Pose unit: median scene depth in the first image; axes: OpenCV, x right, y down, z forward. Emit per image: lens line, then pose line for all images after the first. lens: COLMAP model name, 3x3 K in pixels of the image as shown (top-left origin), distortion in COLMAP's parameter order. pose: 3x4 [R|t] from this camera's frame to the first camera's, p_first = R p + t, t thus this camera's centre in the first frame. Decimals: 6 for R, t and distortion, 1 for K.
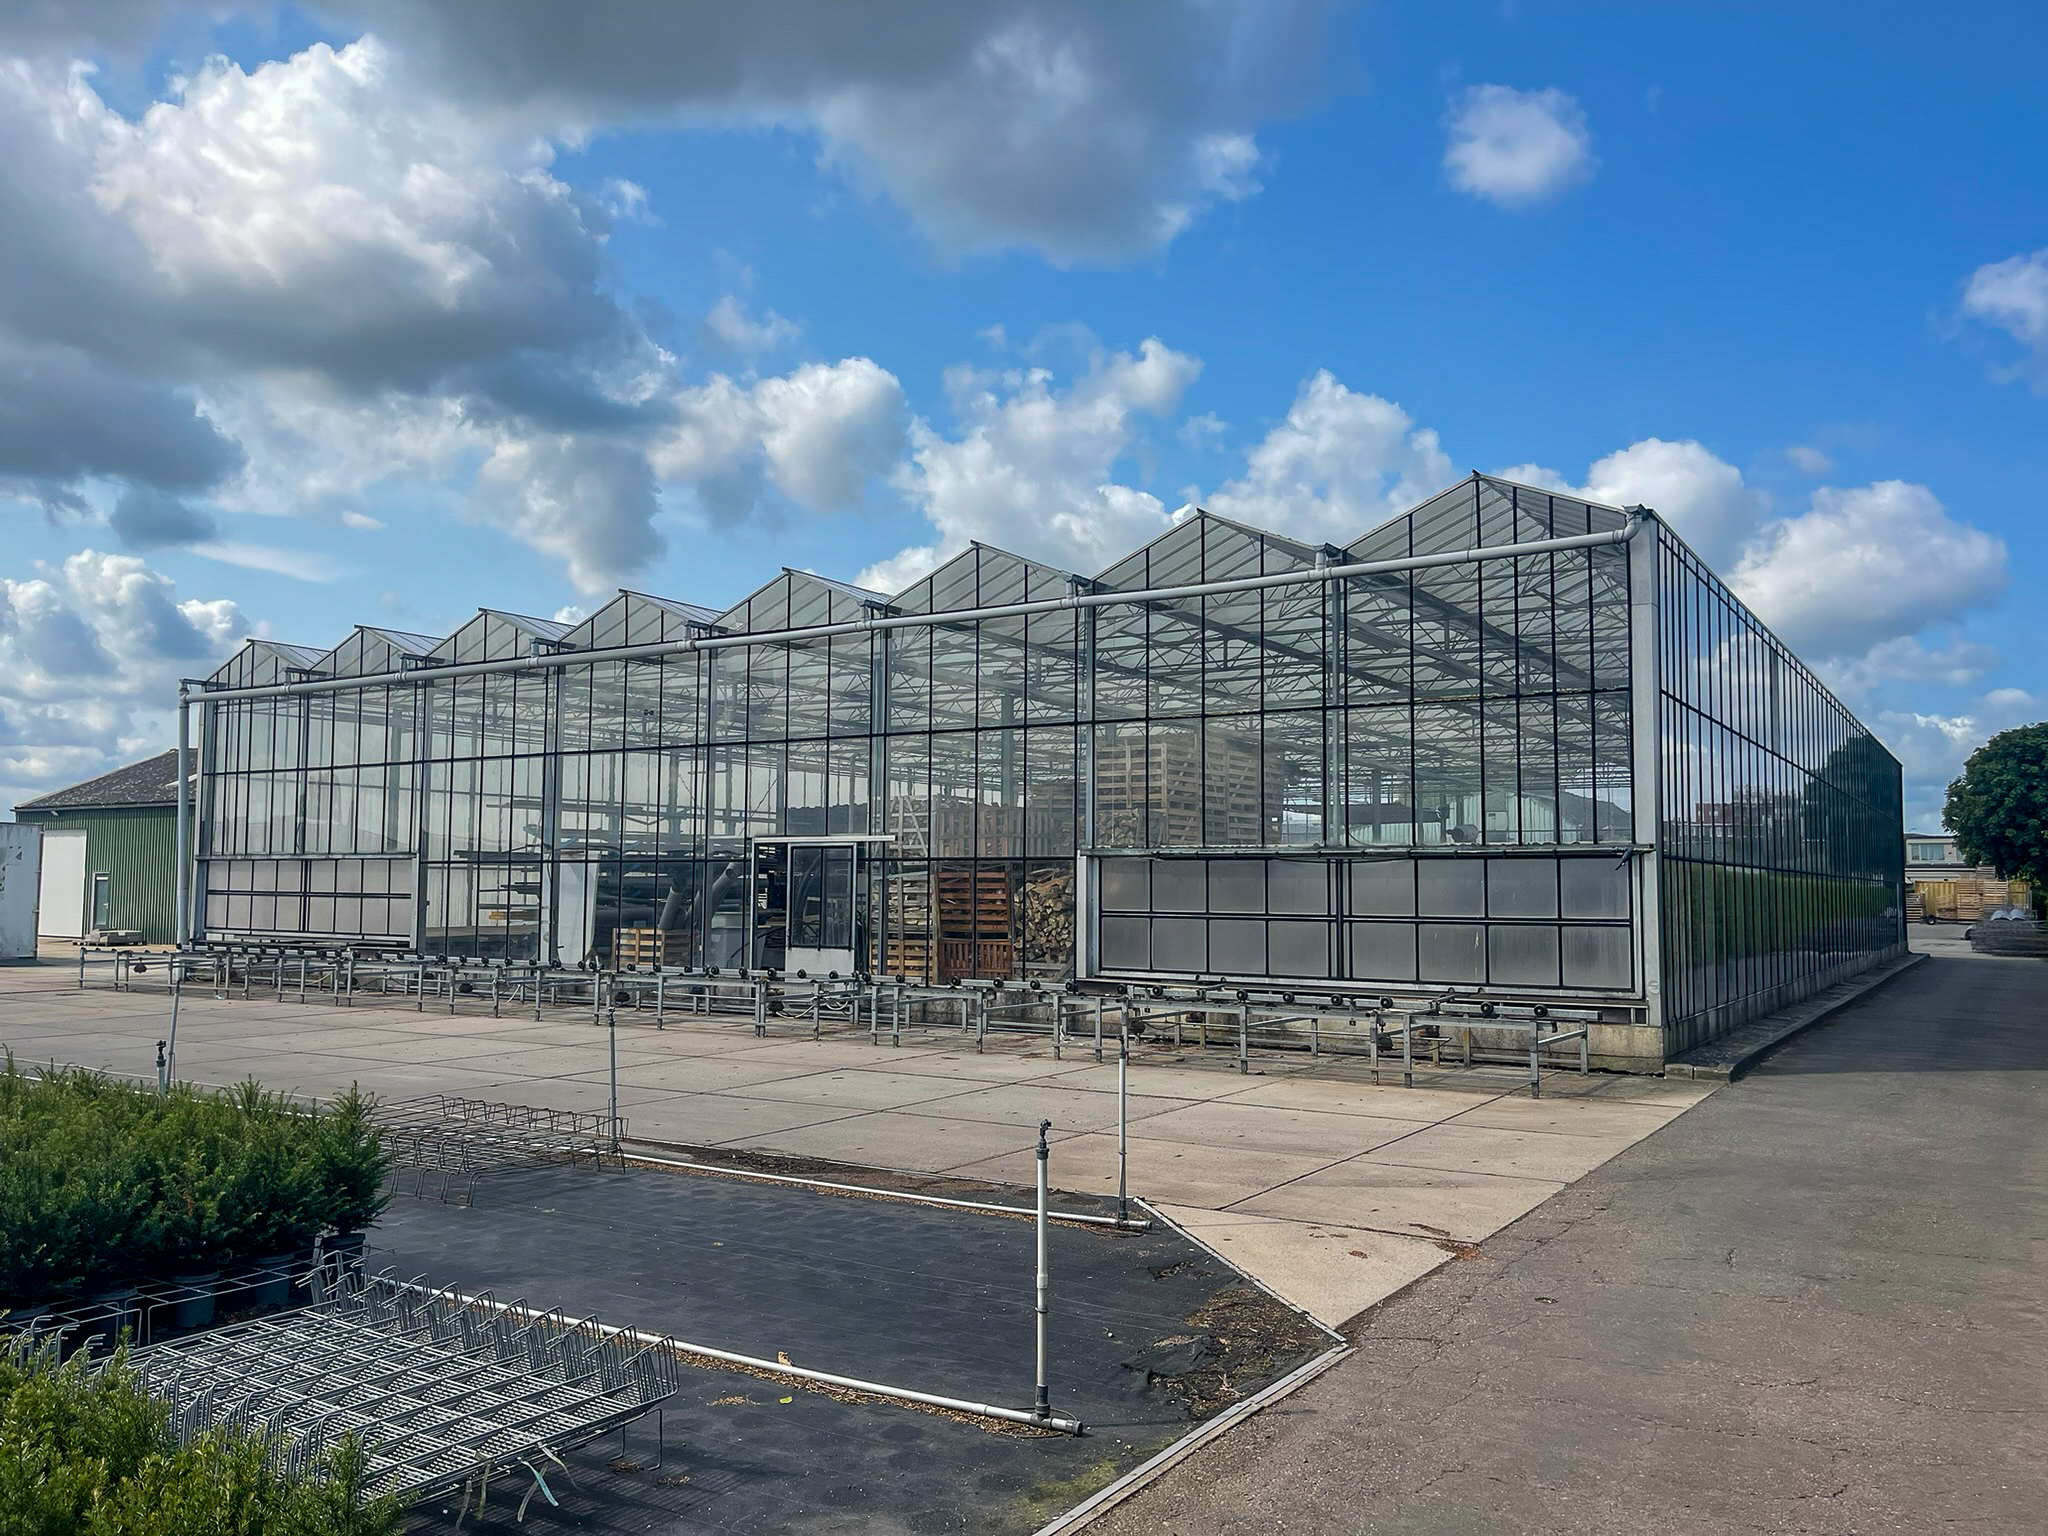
lens RADIAL K [[1560.7, 0, 1024.0], [0, 1560.7, 768.0], [0, 0, 1]] dist [0.013908, 0.002520]
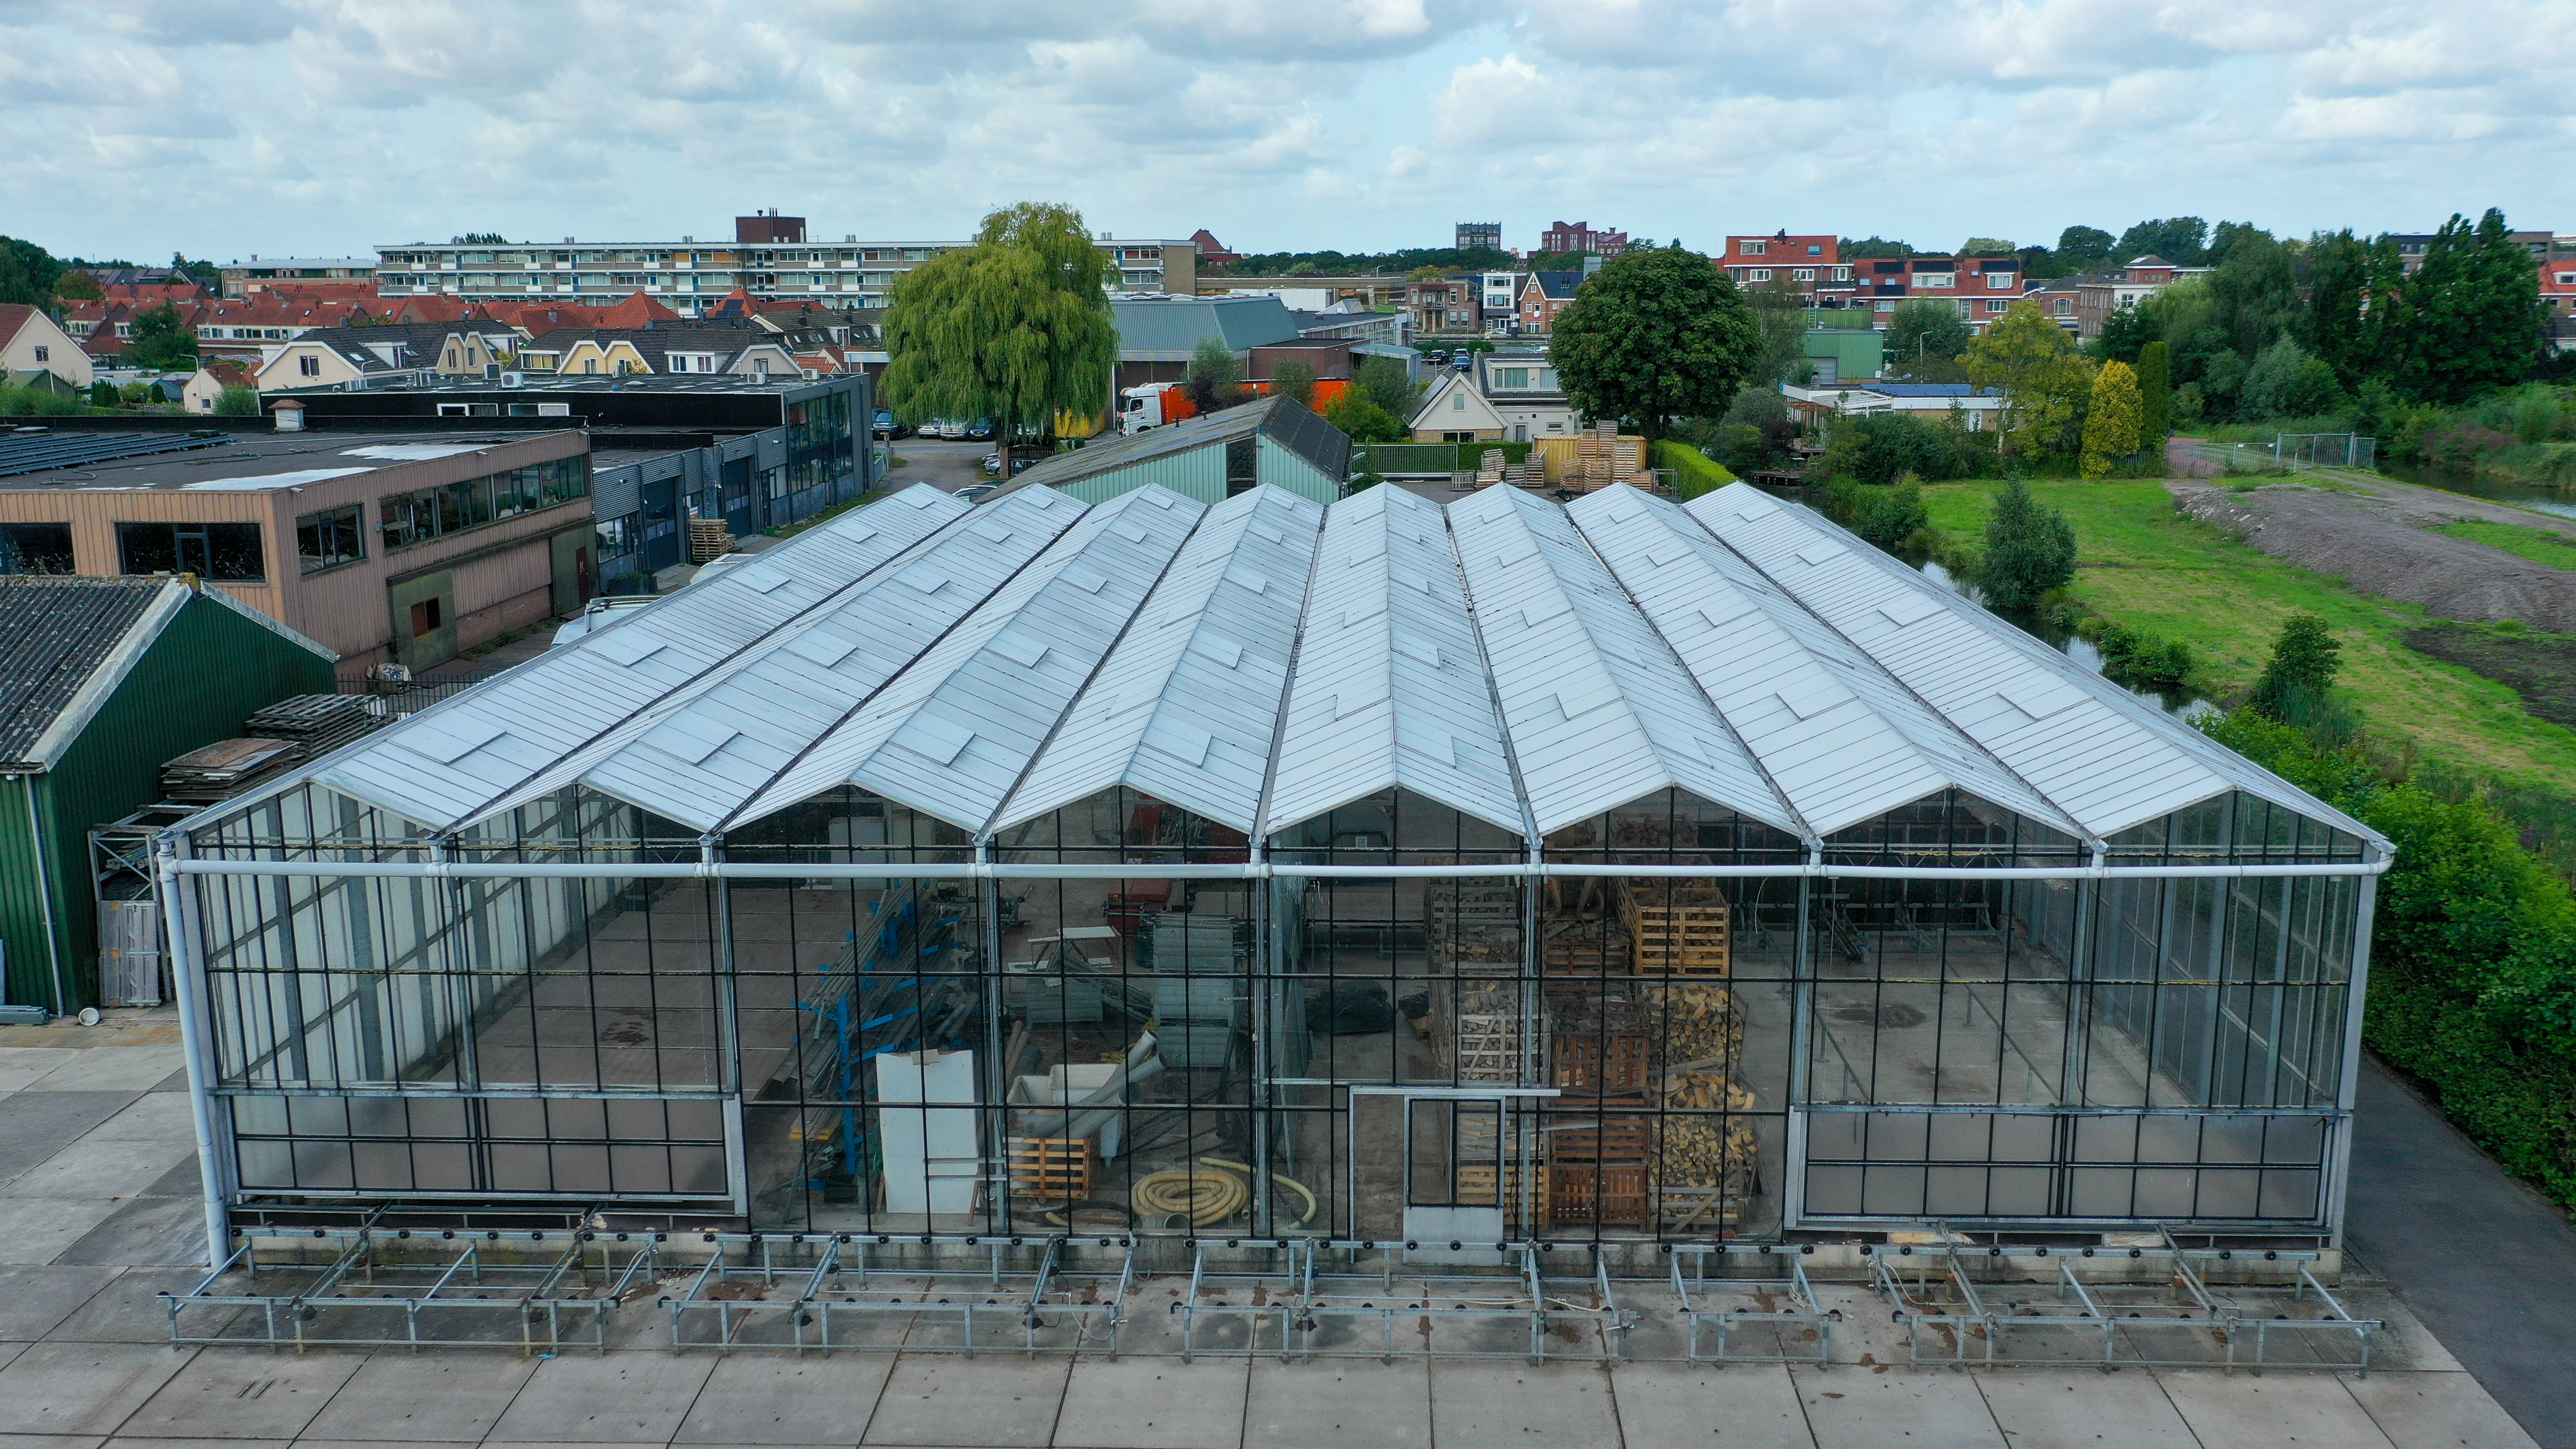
lens RADIAL K [[2200.2, 0, 1288.0], [0, 2200.2, 724.5], [0, 0, 1]] dist [0.010496, 0.002891]
pose [[0.867070, -0.109316, 0.486045, -0.161143], [-0.028523, 0.963135, 0.267501, -0.097943], [-0.497369, -0.245805, 0.831988, 0.015196]]
